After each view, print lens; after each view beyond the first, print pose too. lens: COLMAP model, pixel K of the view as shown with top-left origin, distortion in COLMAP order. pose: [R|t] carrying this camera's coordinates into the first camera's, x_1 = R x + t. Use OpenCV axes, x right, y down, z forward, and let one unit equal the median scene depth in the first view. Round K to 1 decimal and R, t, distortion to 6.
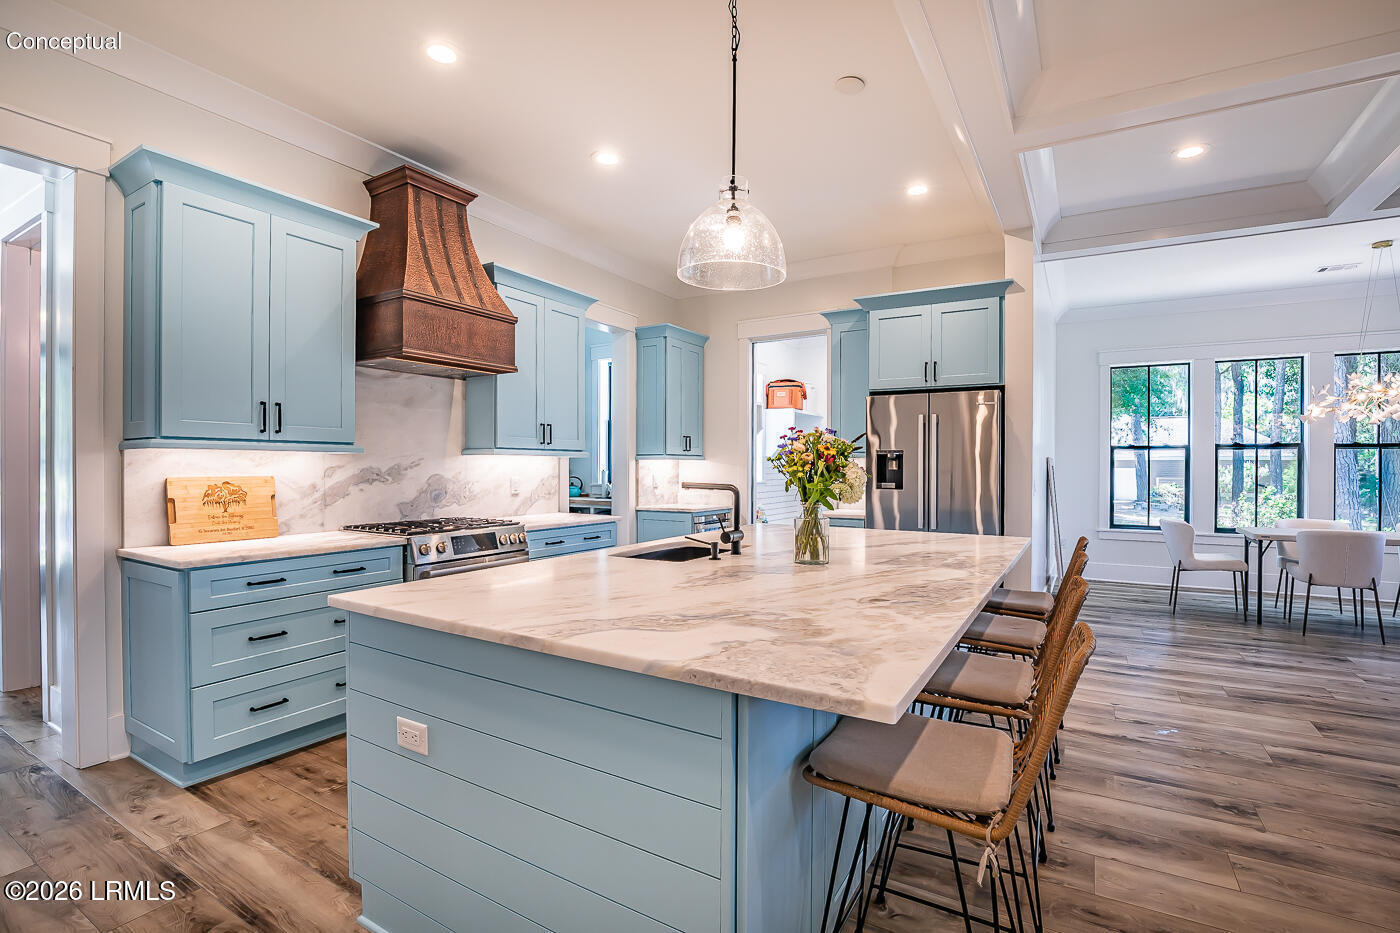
lens RADIAL K [[650.6, 0, 705.0], [0, 650.6, 467.4], [0, 0, 1]] dist [-0.000218, 0.000164]
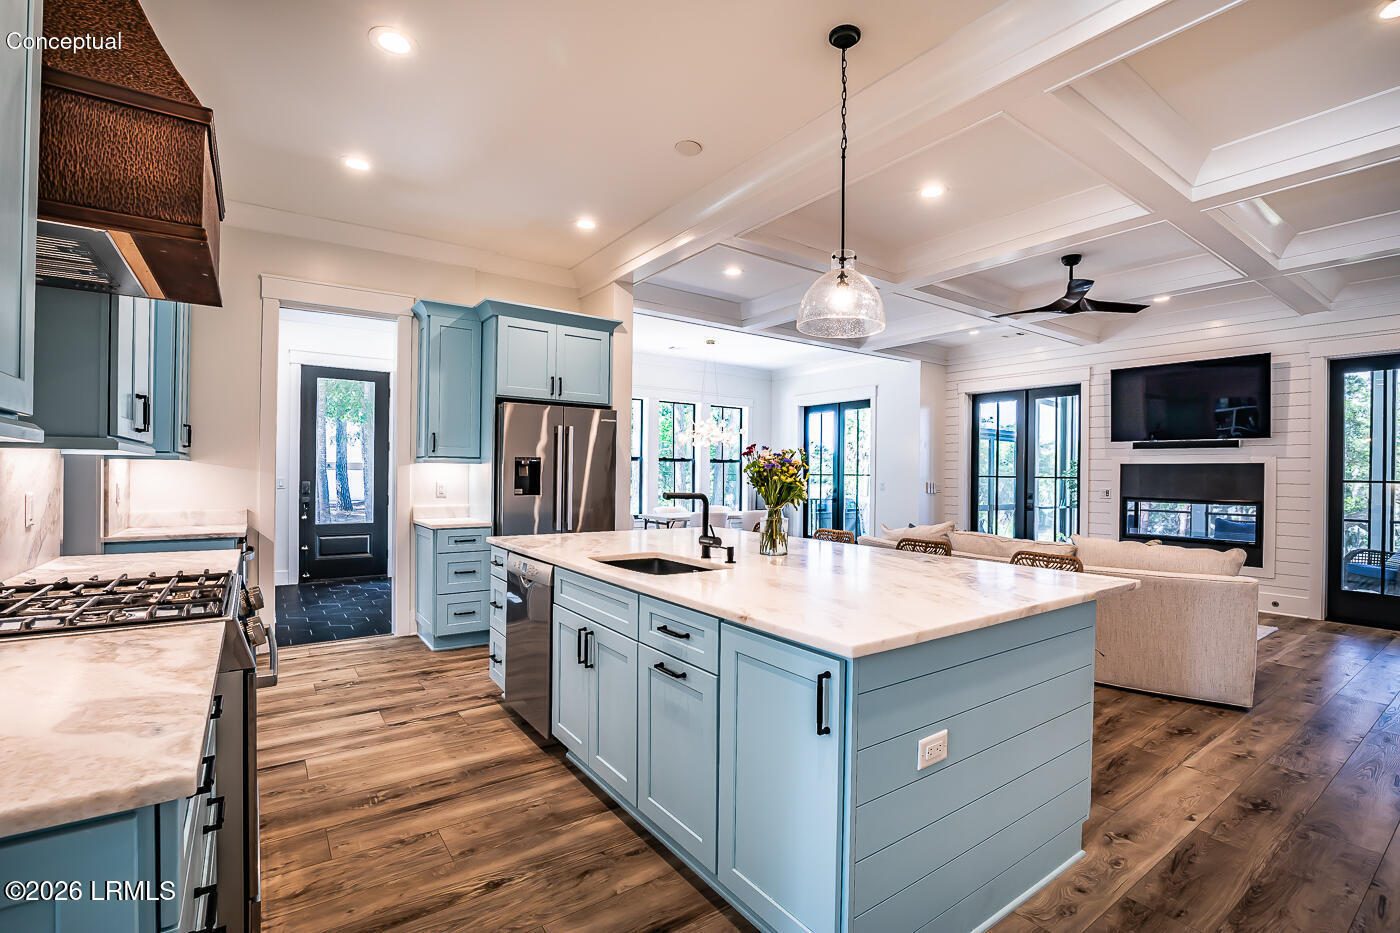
lens RADIAL K [[650.6, 0, 705.0], [0, 650.6, 467.4], [0, 0, 1]] dist [-0.000218, 0.000164]
pose [[0.411271, 0.004704, 0.911501, -0.572570], [-0.004681, 0.999984, -0.003049, -0.009150], [-0.911501, -0.003013, 0.411287, 0.340510]]
